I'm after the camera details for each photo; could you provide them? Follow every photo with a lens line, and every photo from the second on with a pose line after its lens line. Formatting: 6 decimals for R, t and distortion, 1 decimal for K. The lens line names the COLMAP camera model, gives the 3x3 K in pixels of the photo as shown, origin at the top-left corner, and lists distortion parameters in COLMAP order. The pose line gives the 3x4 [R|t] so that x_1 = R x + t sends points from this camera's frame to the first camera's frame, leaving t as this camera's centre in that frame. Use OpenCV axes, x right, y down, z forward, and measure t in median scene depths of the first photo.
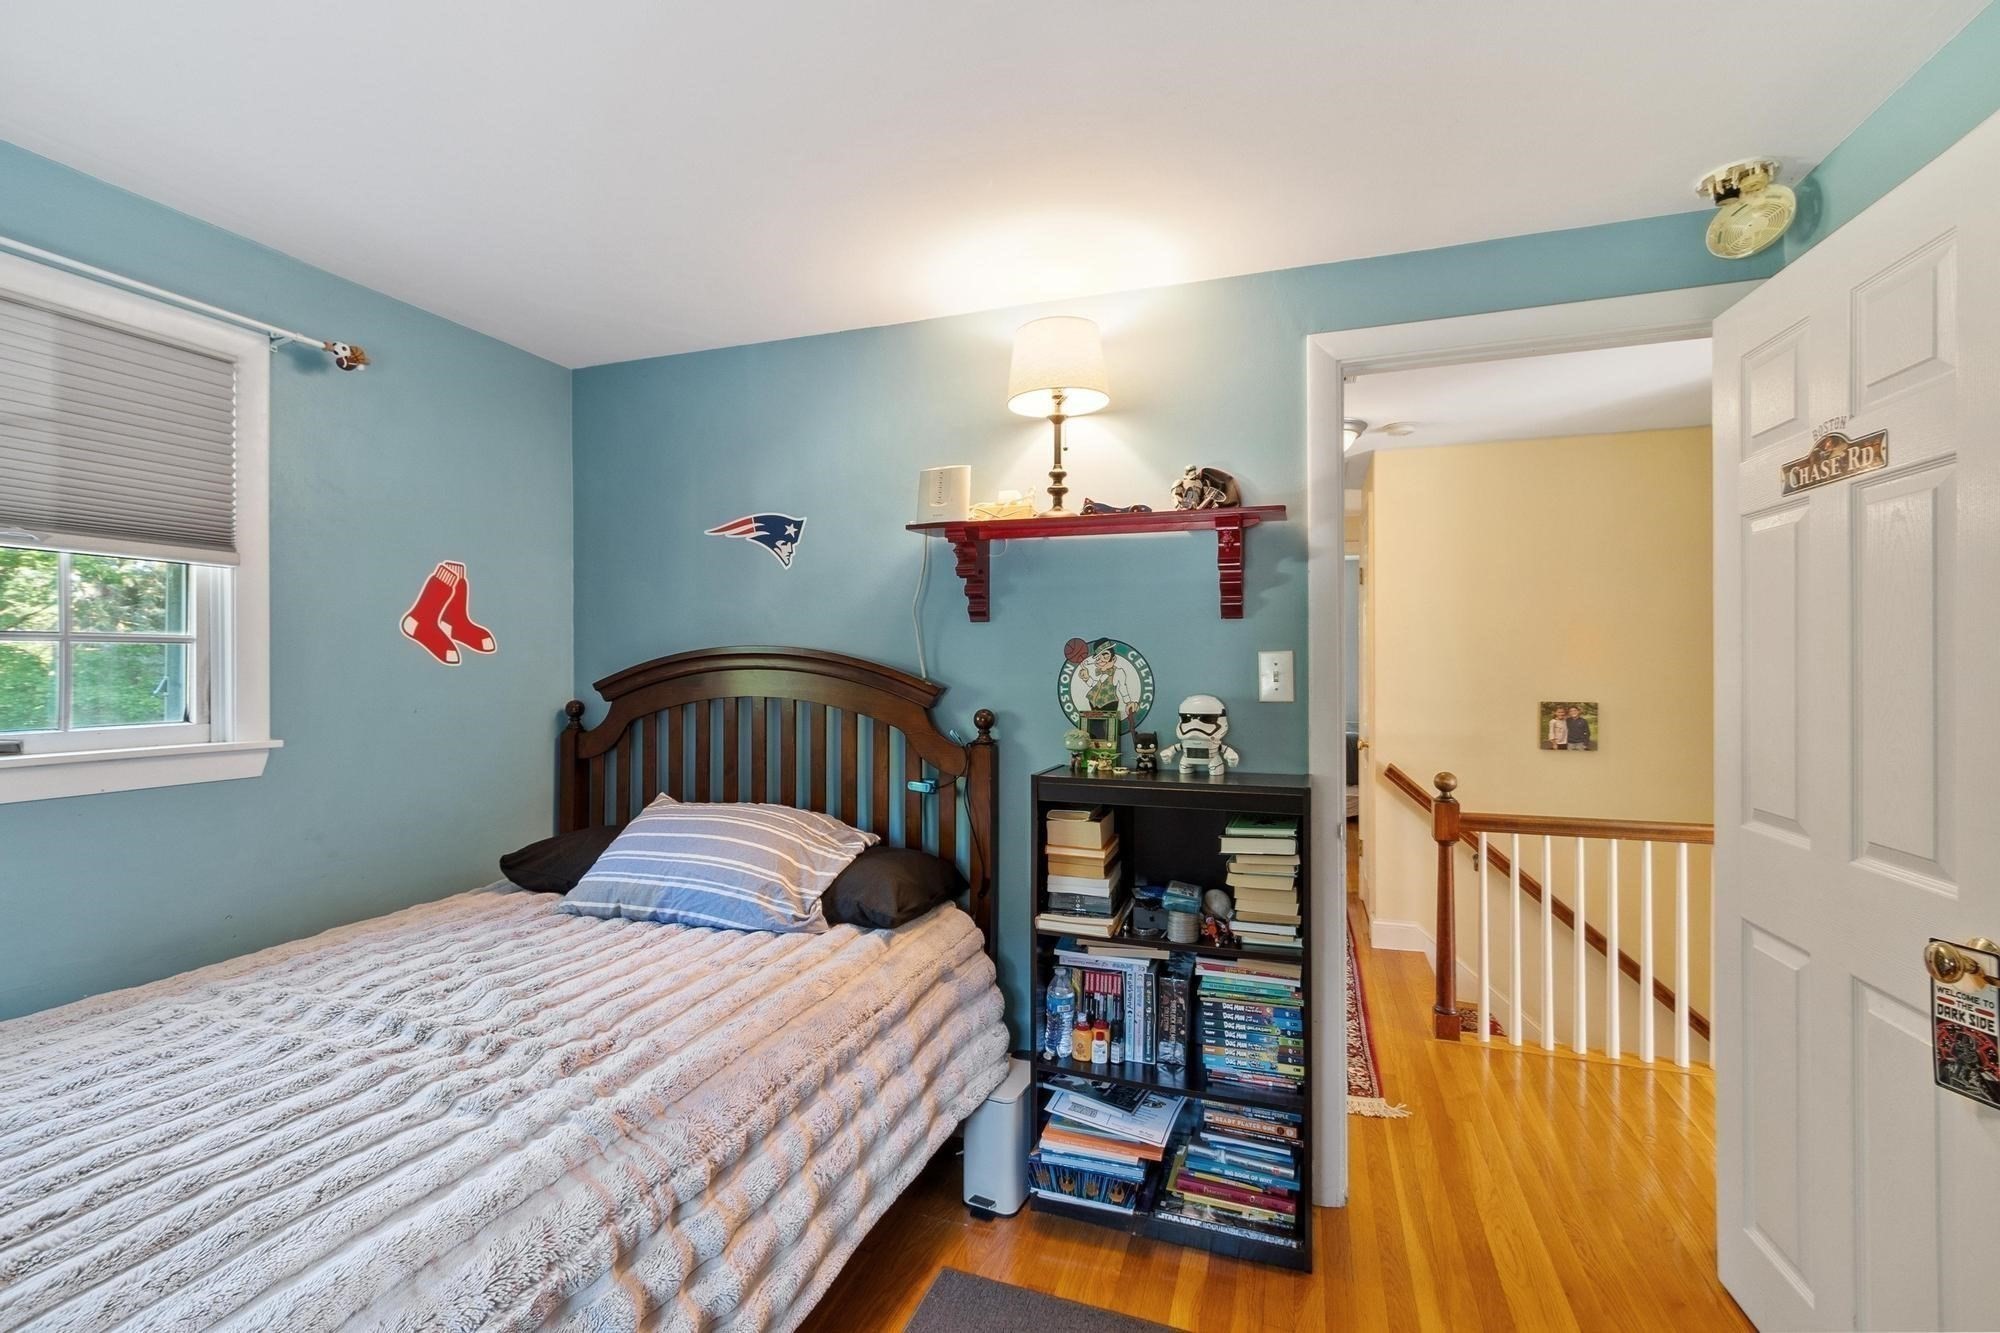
lens RADIAL K [[873.7, 0, 993.7], [0, 873.7, 661.3], [0, 0, 1]] dist [-0.001941, -0.000373]
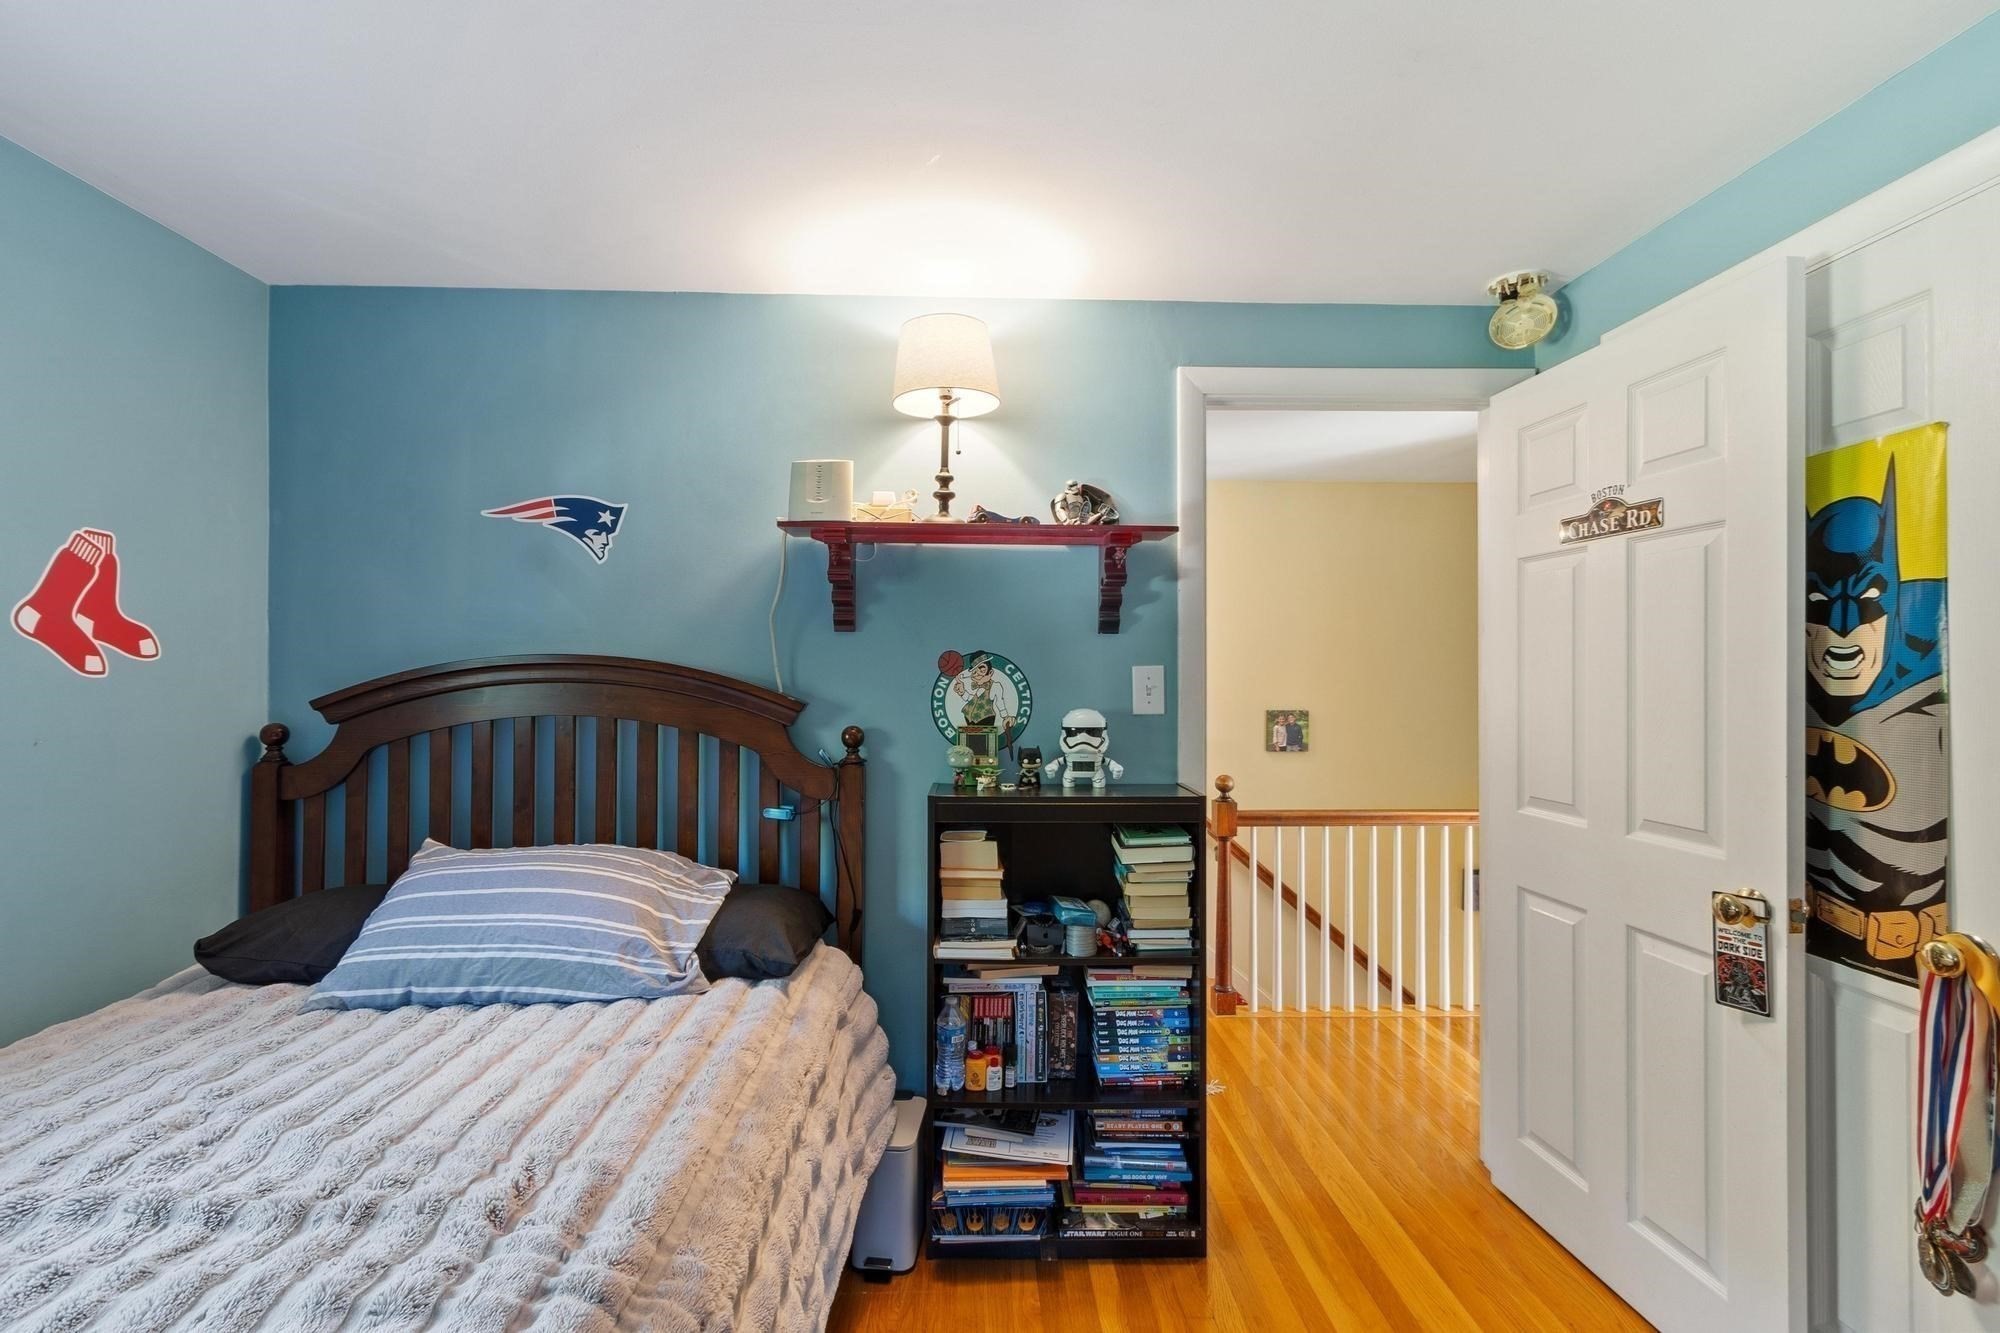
lens RADIAL K [[873.7, 0, 996.2], [0, 873.7, 671.8], [0, 0, 1]] dist [-0.001941, -0.000373]
pose [[0.933437, 0.004695, 0.358711, -0.221611], [-0.004341, 0.999989, -0.001791, -0.001781], [-0.358715, 0.000114, 0.933447, 0.093964]]
